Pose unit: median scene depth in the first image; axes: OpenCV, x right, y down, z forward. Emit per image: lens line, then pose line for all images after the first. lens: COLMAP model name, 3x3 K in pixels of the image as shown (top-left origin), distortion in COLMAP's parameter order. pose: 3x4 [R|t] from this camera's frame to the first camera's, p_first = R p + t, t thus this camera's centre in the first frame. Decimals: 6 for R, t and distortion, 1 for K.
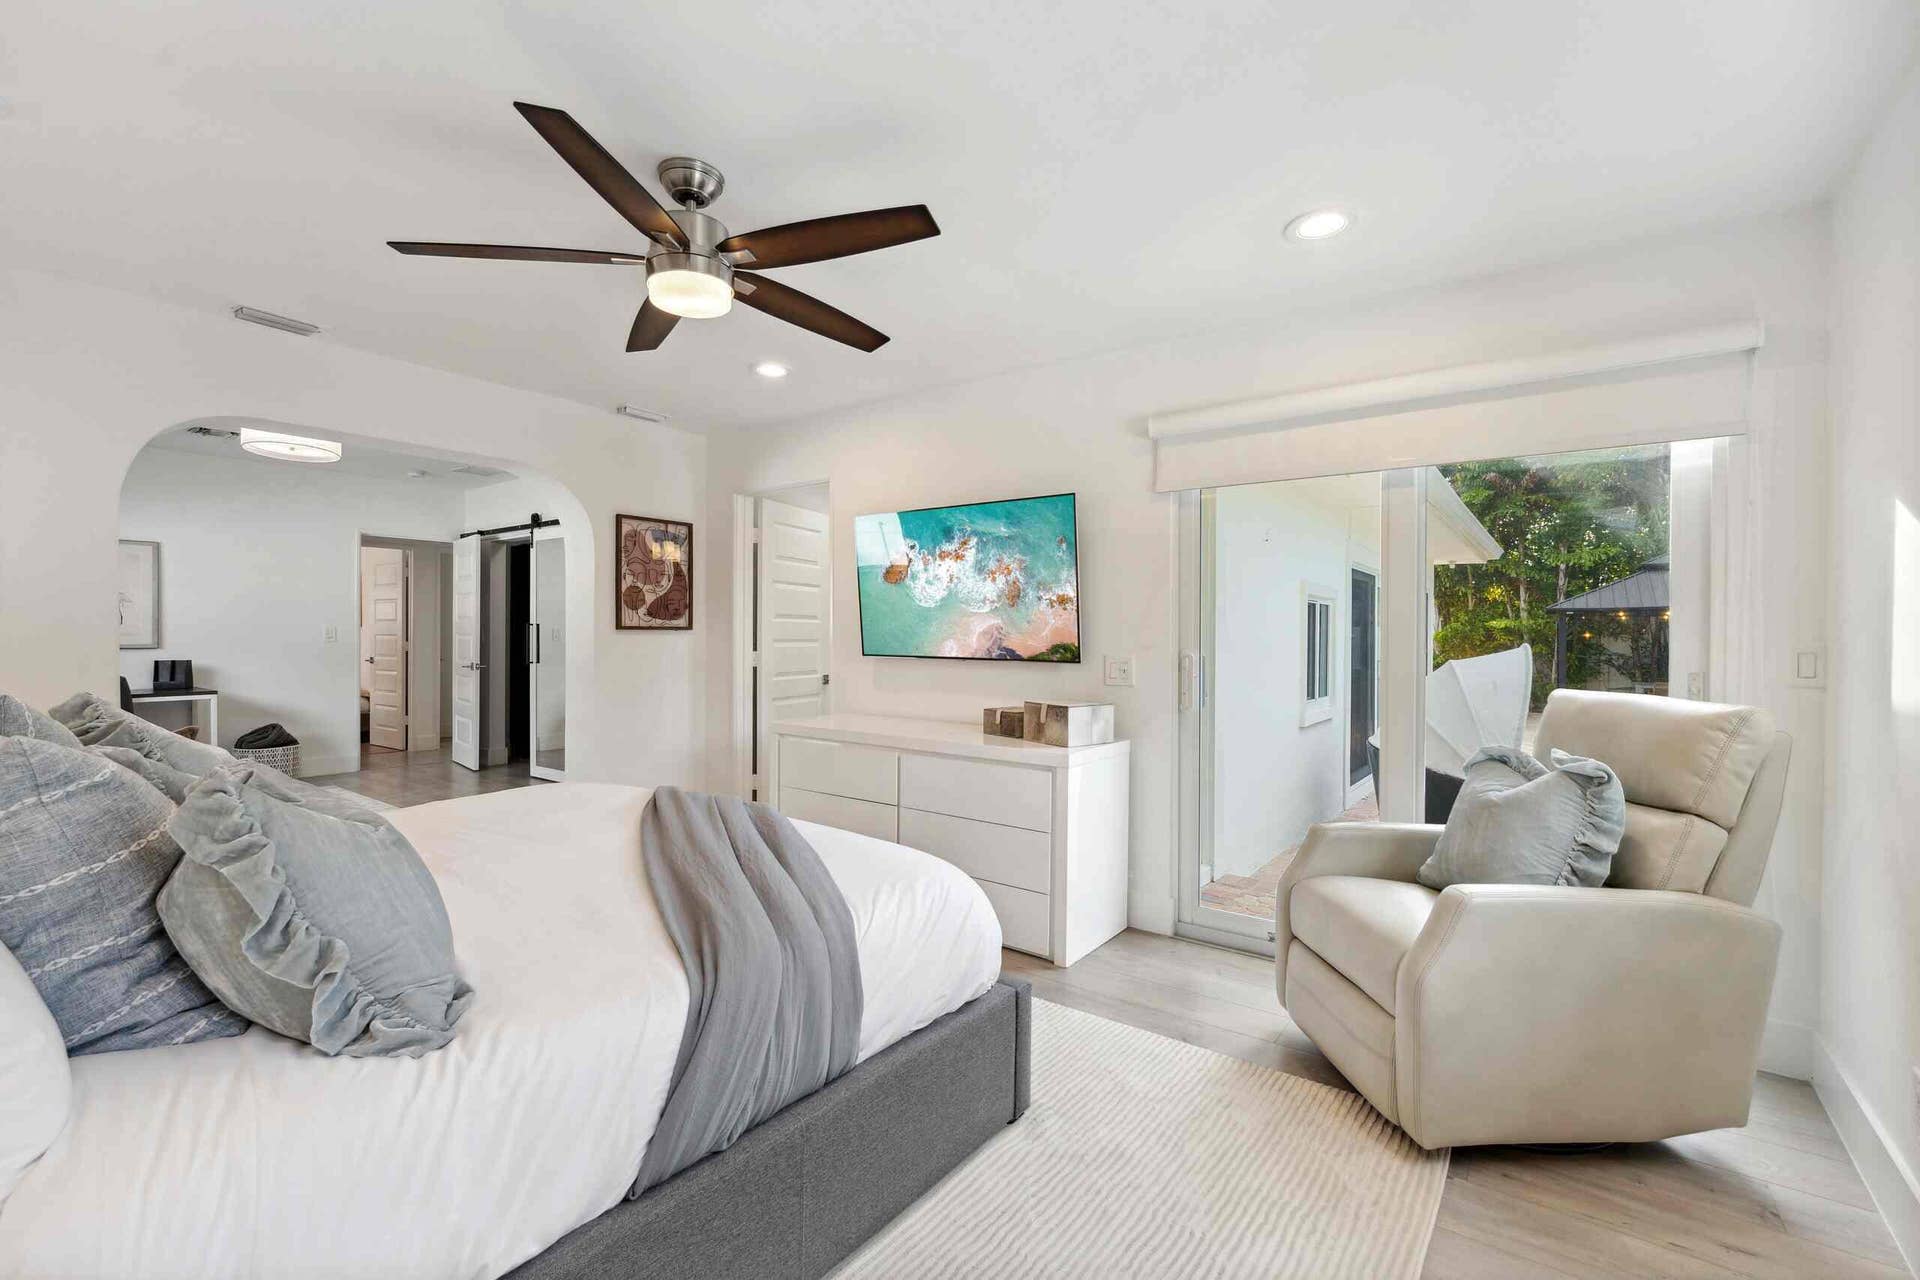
lens RADIAL K [[812.4, 0, 960.0], [0, 812.4, 640.0], [0, 0, 1]] dist [0.028473, -0.000351]
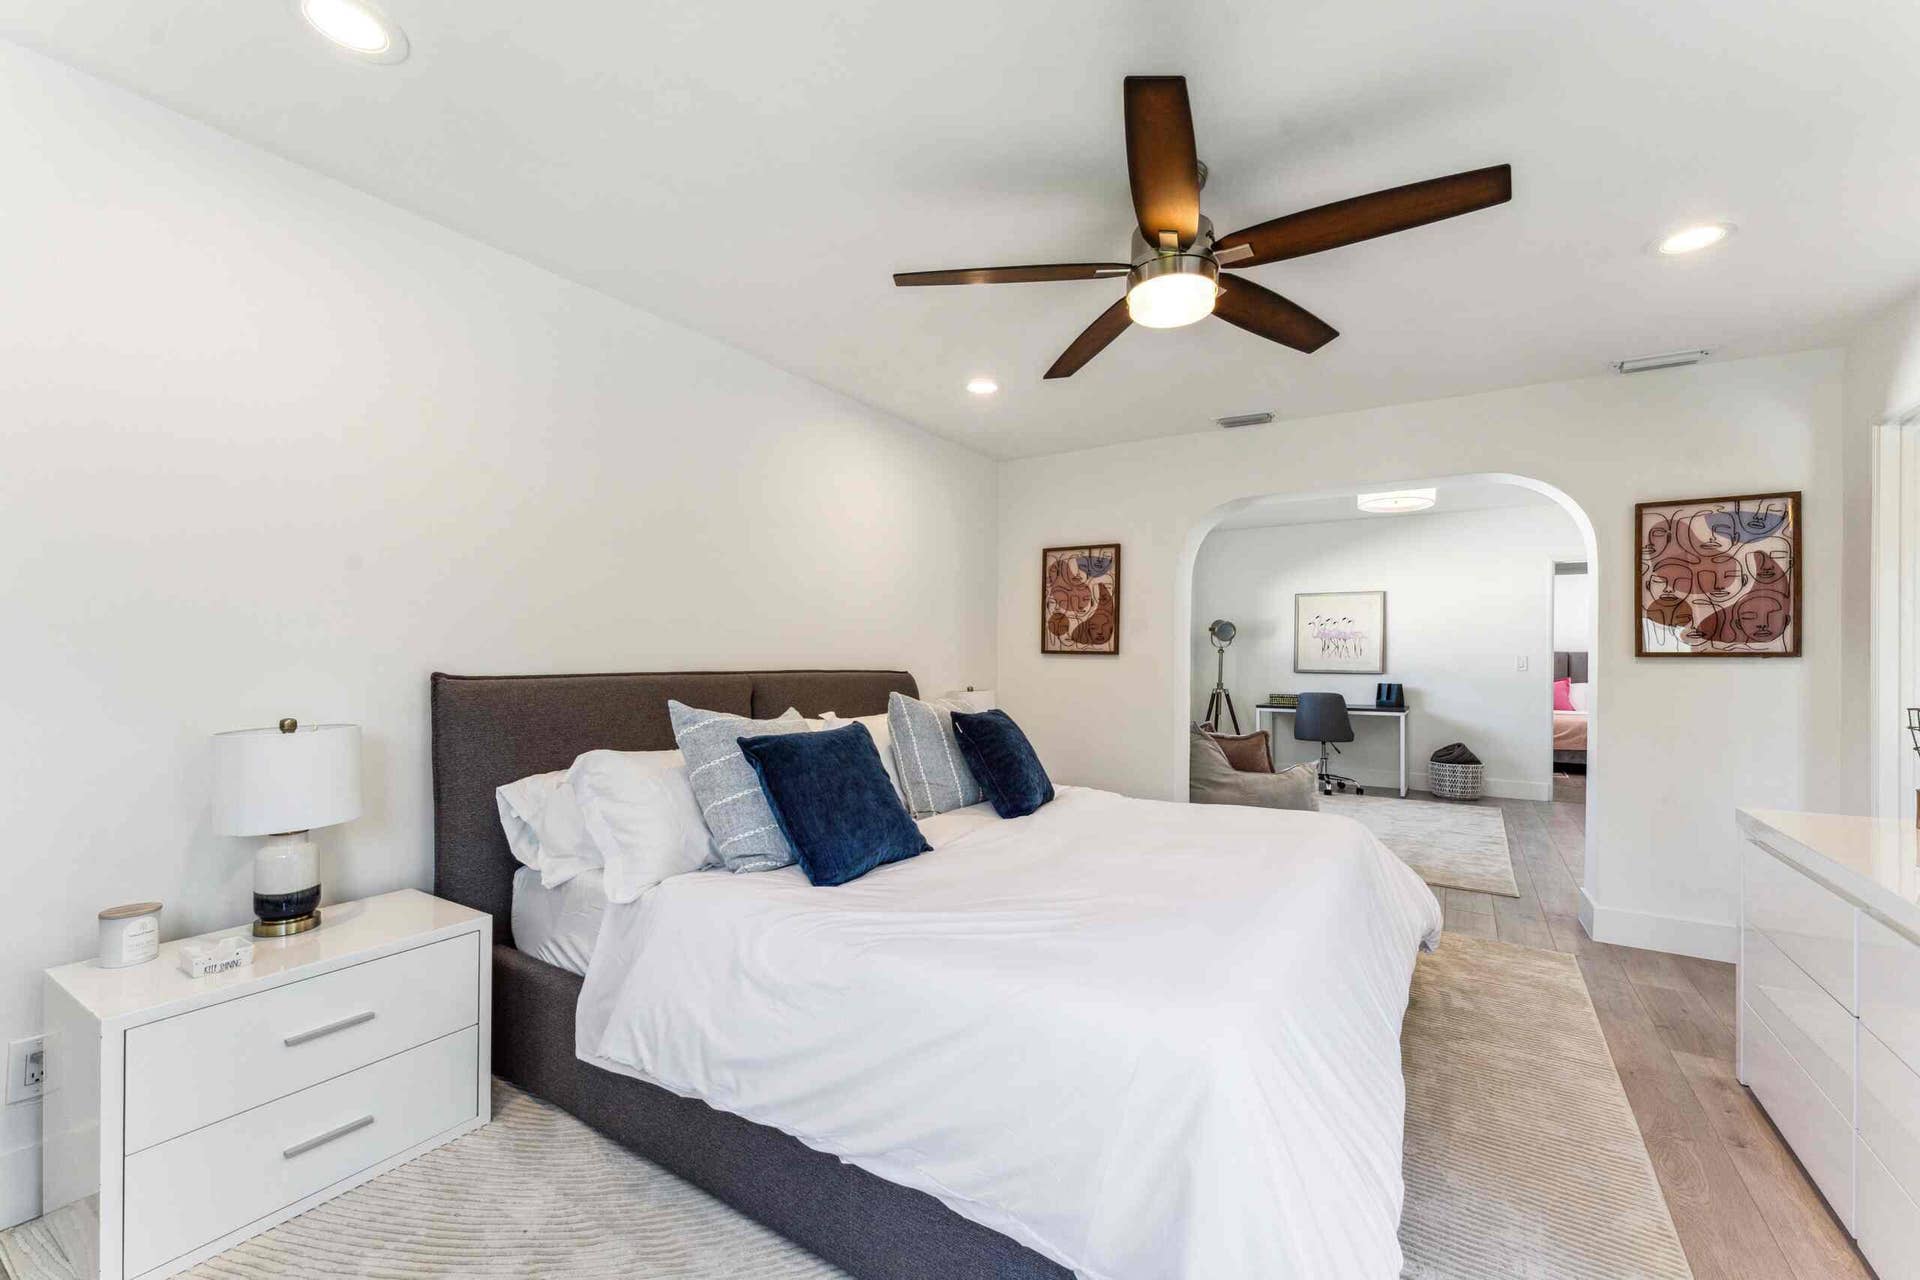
lens RADIAL K [[789.6, 0, 960.0], [0, 789.6, 640.0], [0, 0, 1]] dist [-0.000491, 0.000073]
pose [[0.098740, -0.027143, -0.994743, 0.535483], [-0.011872, 0.999525, -0.028452, -0.000193], [0.995042, 0.014619, 0.098371, 0.671714]]
